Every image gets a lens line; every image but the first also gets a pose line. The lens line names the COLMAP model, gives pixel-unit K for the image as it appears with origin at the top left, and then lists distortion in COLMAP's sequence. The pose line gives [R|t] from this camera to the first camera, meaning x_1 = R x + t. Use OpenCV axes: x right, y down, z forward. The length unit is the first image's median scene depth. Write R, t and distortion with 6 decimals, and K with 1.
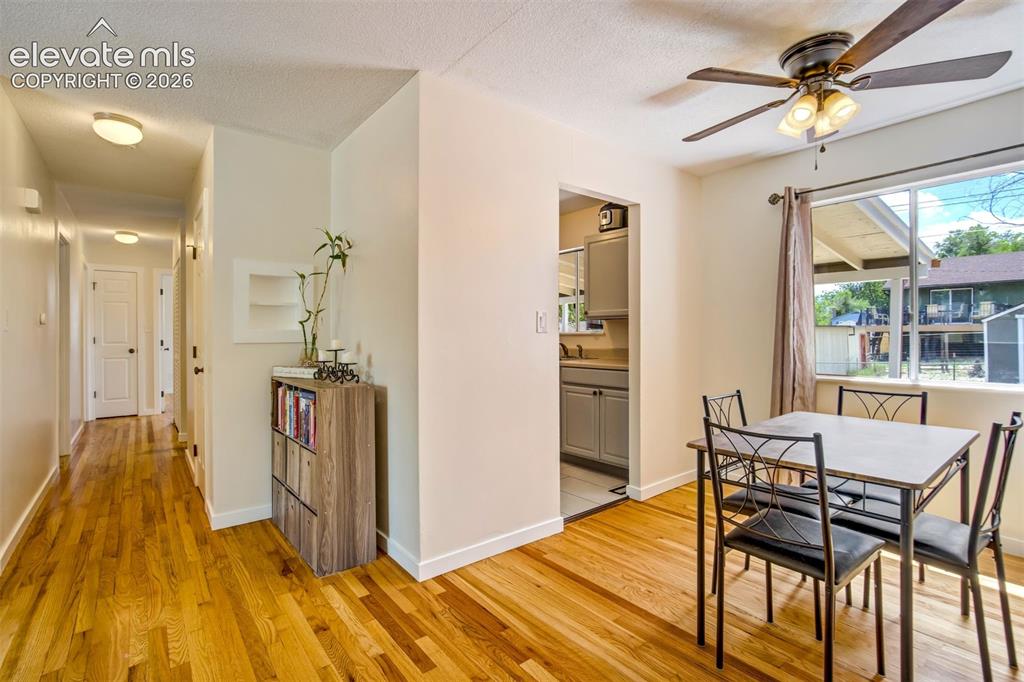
lens RADIAL K [[475.2, 0, 506.7], [0, 475.2, 338.1], [0, 0, 1]] dist [-0.041121, 0.022970]
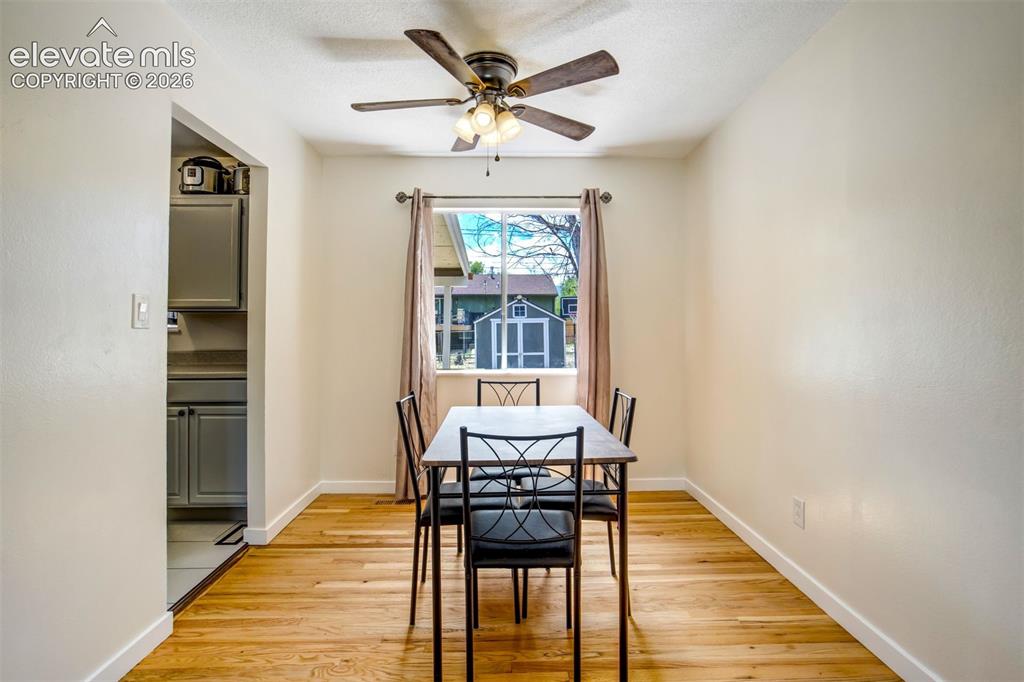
lens RADIAL K [[489.8, 0, 508.3], [0, 489.8, 324.2], [0, 0, 1]] dist [-0.015445, 0.000598]
pose [[0.610729, 0.013888, 0.791718, -0.145989], [0.005689, 0.999743, -0.021925, -0.000315], [-0.791819, 0.017895, 0.610493, 0.229530]]
